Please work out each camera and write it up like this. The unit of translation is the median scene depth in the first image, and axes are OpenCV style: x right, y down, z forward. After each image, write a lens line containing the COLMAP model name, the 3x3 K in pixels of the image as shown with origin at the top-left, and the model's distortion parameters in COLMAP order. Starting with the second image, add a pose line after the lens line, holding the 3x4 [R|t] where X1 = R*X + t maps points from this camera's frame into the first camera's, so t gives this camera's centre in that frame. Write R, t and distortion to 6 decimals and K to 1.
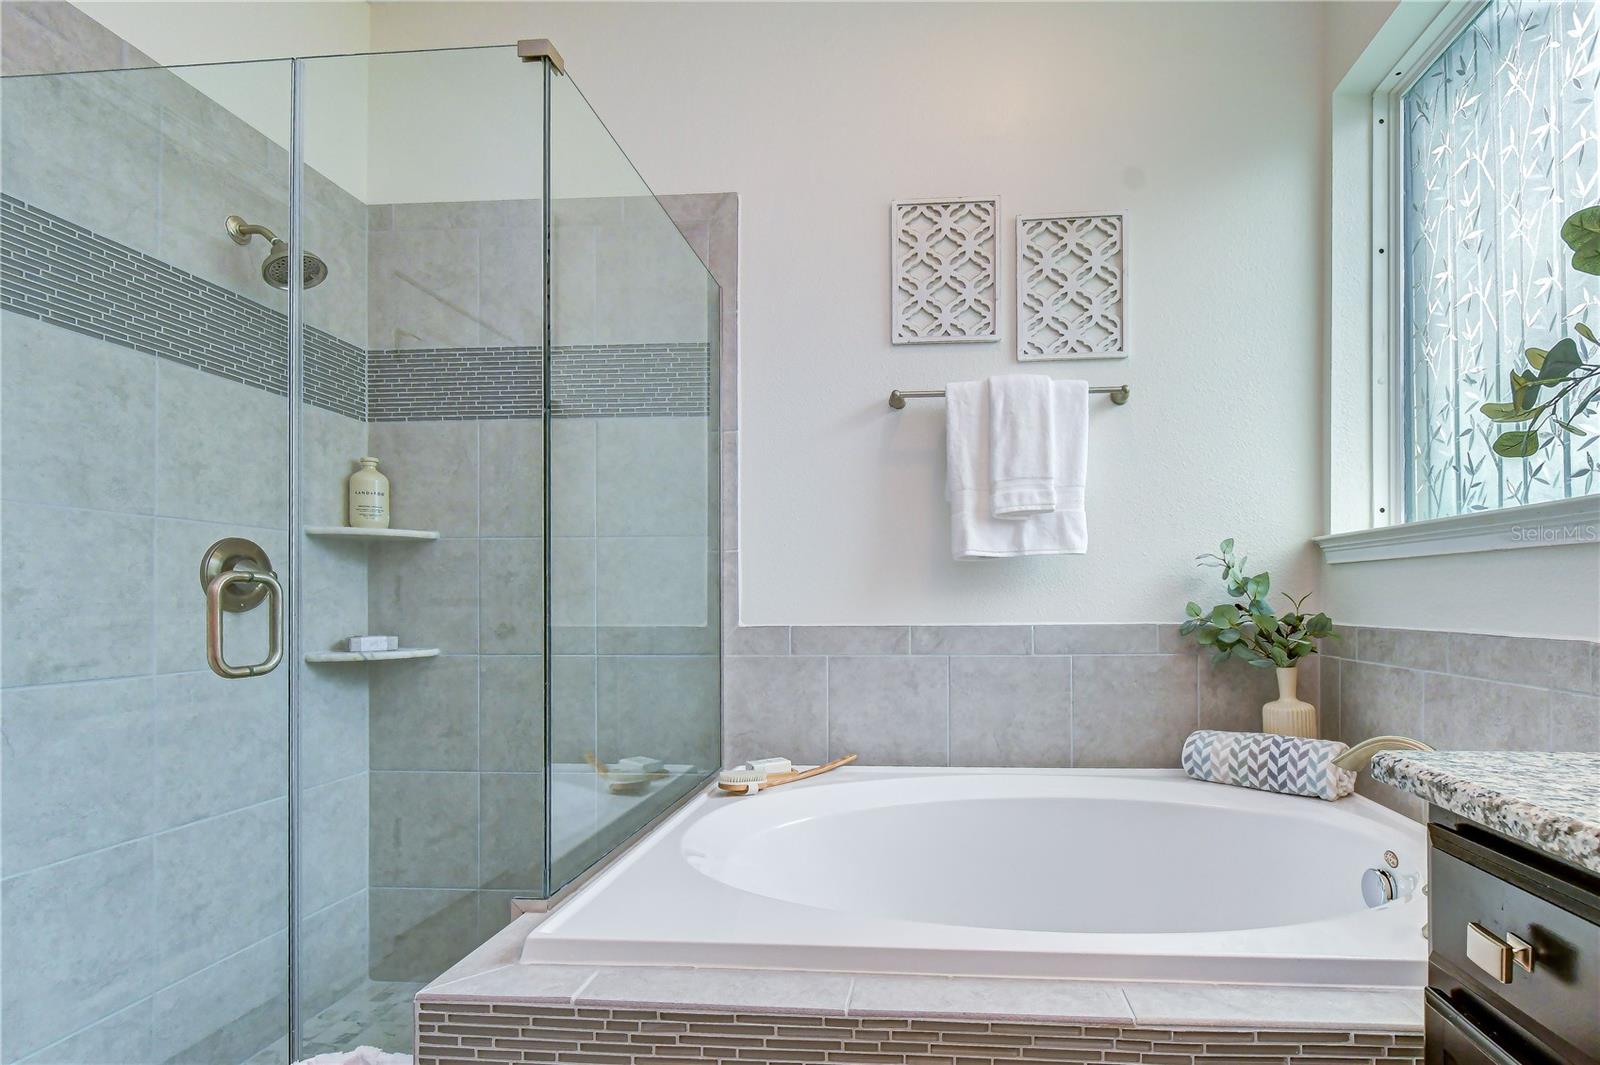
lens RADIAL K [[750.4, 0, 910.5], [0, 750.4, 599.3], [0, 0, 1]] dist [0.002337, -0.000096]
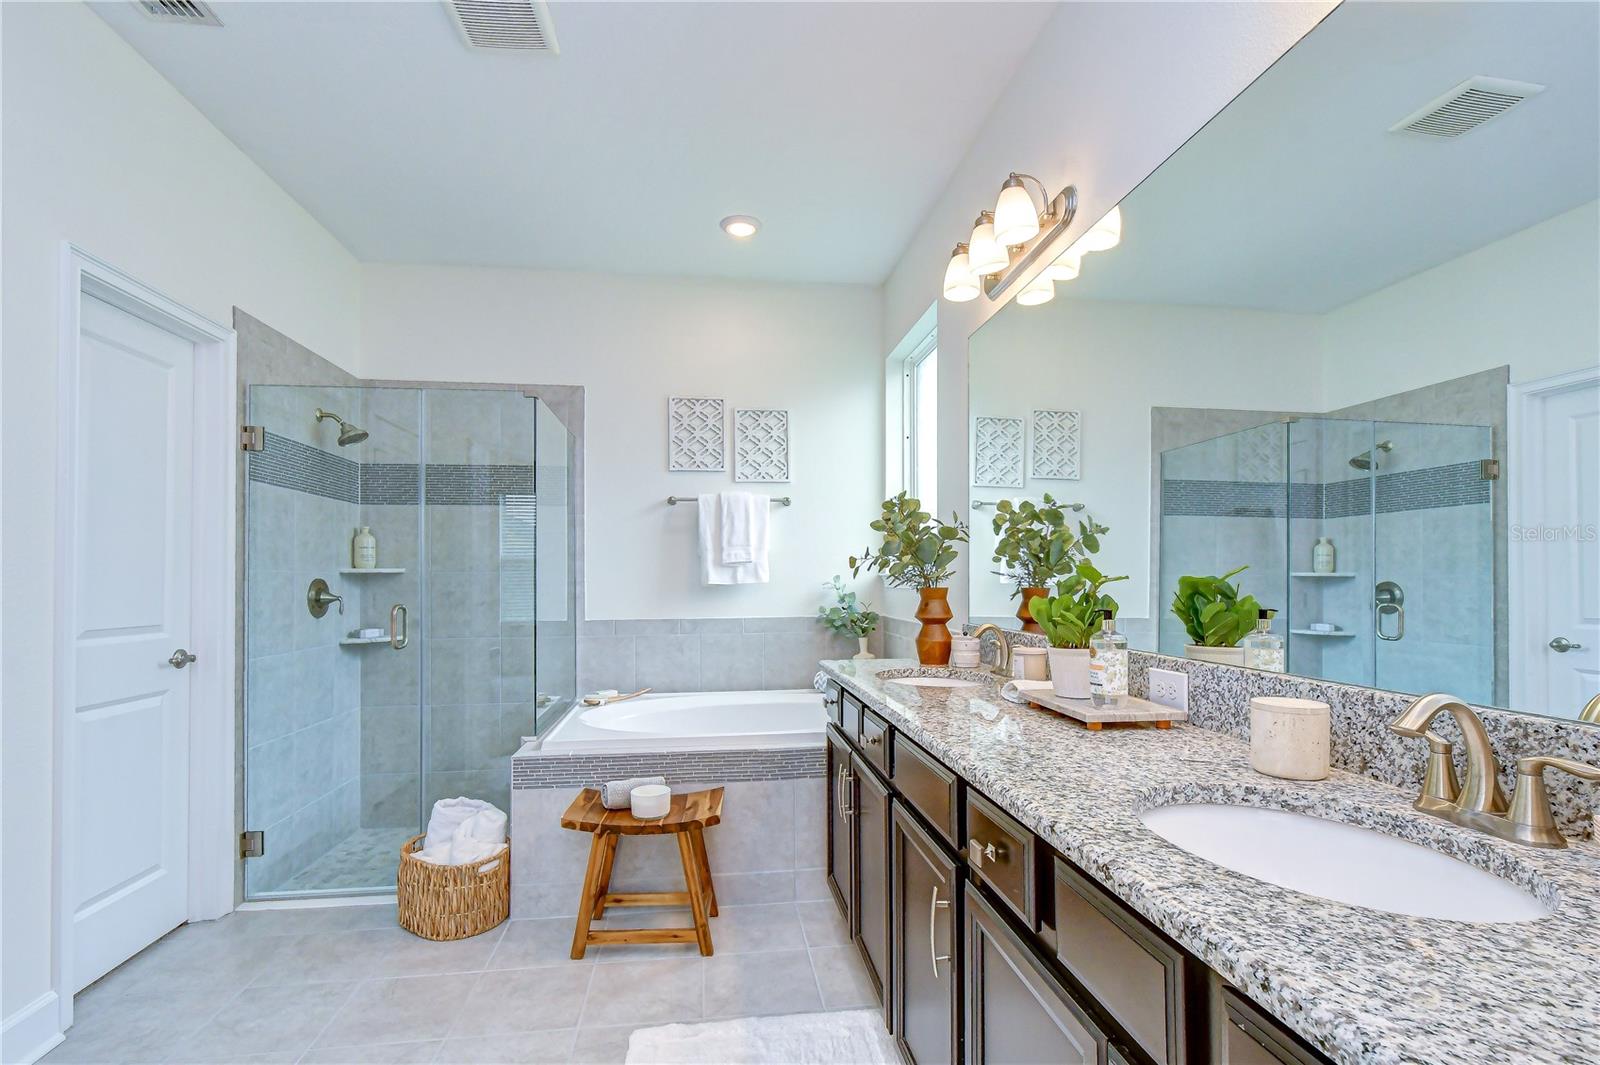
lens RADIAL K [[727.1, 0, 797.8], [0, 727.1, 574.7], [0, 0, 1]] dist [0.002523, -0.000026]
pose [[0.983569, -0.002279, 0.180516, -0.038759], [0.003346, 0.999979, -0.005603, -0.067604], [-0.180499, 0.006115, 0.983556, -0.887269]]
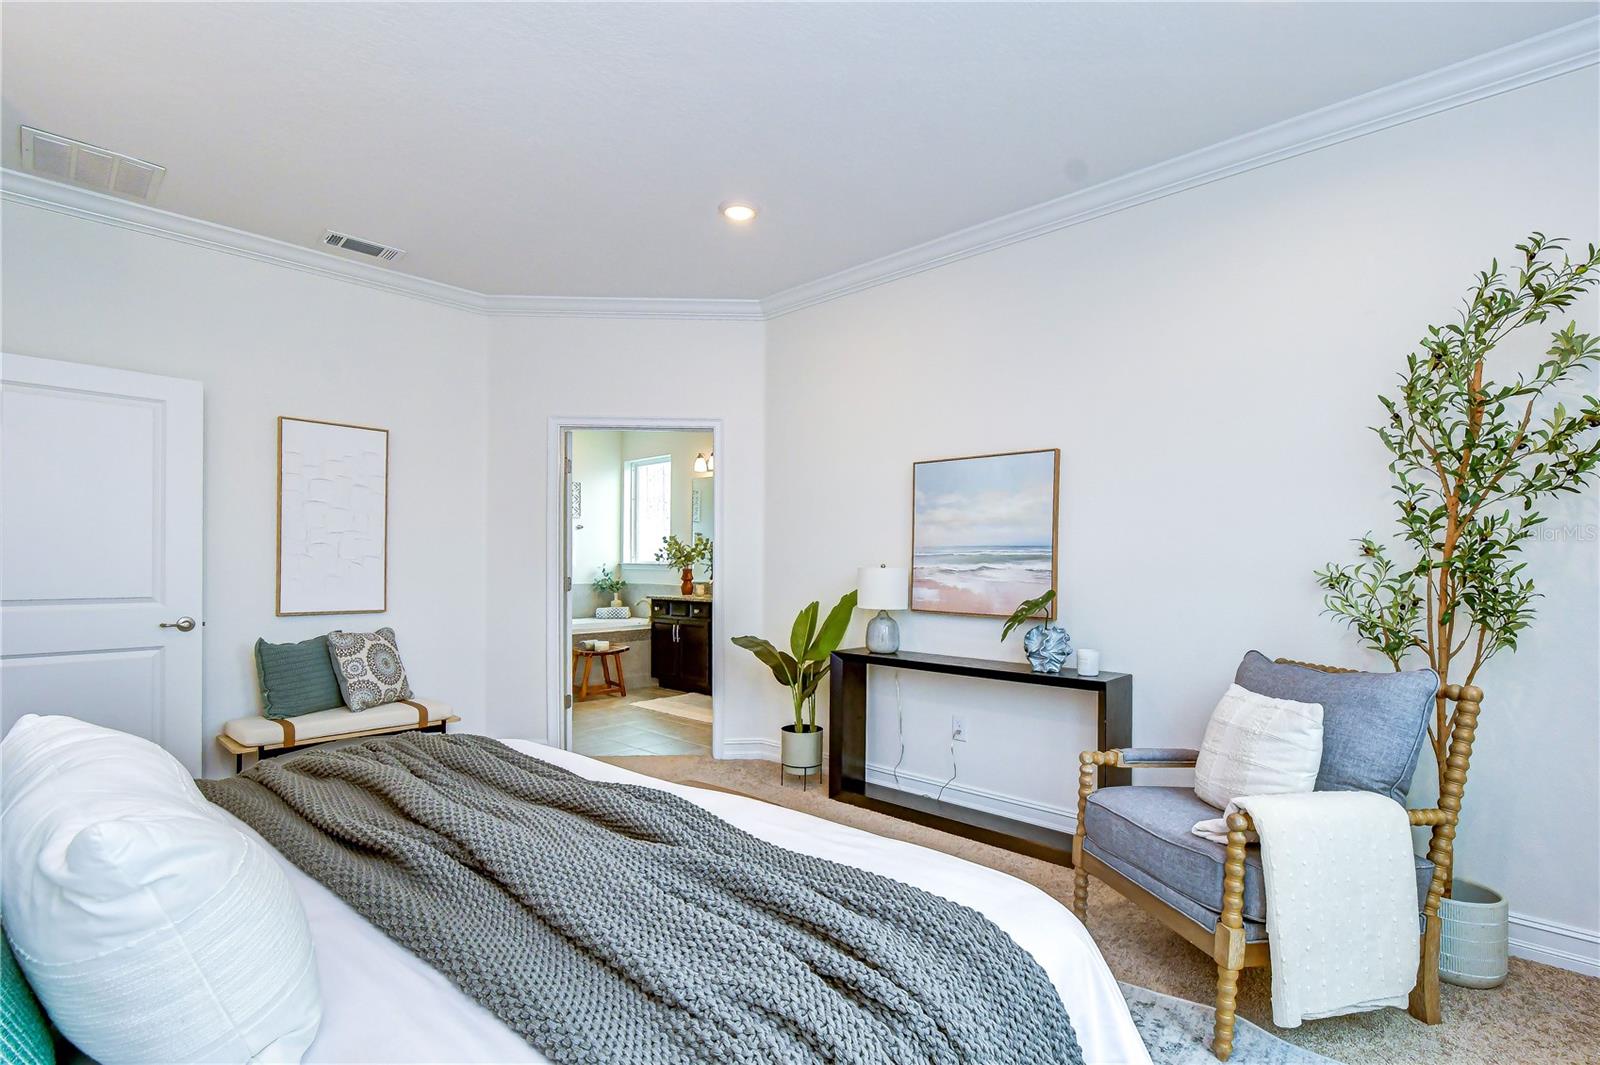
lens RADIAL K [[724.5, 0, 826.7], [0, 724.5, 565.5], [0, 0, 1]] dist [-0.018844, -0.000246]
pose [[0.590021, -0.003042, 0.807382, -2.140271], [-0.000567, 0.999991, 0.004182, -0.087366], [-0.807388, -0.002925, 0.590014, -2.457686]]
